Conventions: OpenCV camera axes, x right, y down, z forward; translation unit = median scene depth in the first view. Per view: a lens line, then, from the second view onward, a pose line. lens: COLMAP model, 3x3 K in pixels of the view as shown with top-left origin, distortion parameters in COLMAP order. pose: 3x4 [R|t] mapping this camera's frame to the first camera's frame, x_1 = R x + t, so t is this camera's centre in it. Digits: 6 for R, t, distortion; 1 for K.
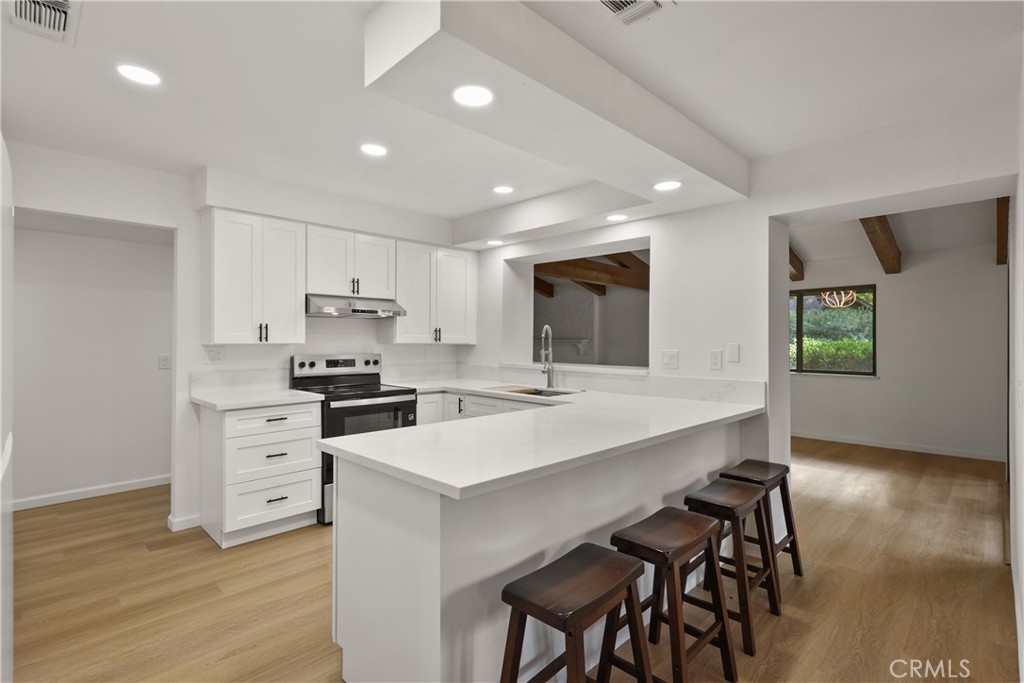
lens RADIAL K [[490.0, 0, 512.1], [0, 490.0, 339.1], [0, 0, 1]] dist [-0.007170, -0.000374]
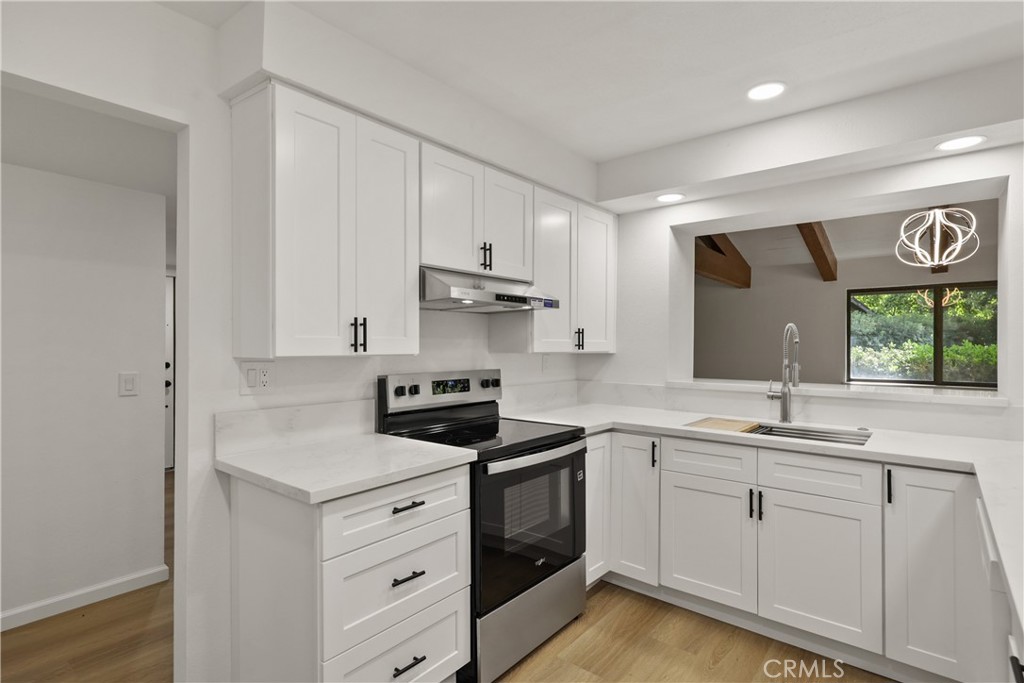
lens RADIAL K [[516.5, 0, 512.2], [0, 516.5, 343.2], [0, 0, 1]] dist [0.002278, 0.000826]
pose [[0.994909, -0.000253, 0.100776, -0.351422], [0.000249, 1.000000, 0.000047, -0.003328], [-0.100776, -0.000022, 0.994909, 0.377369]]
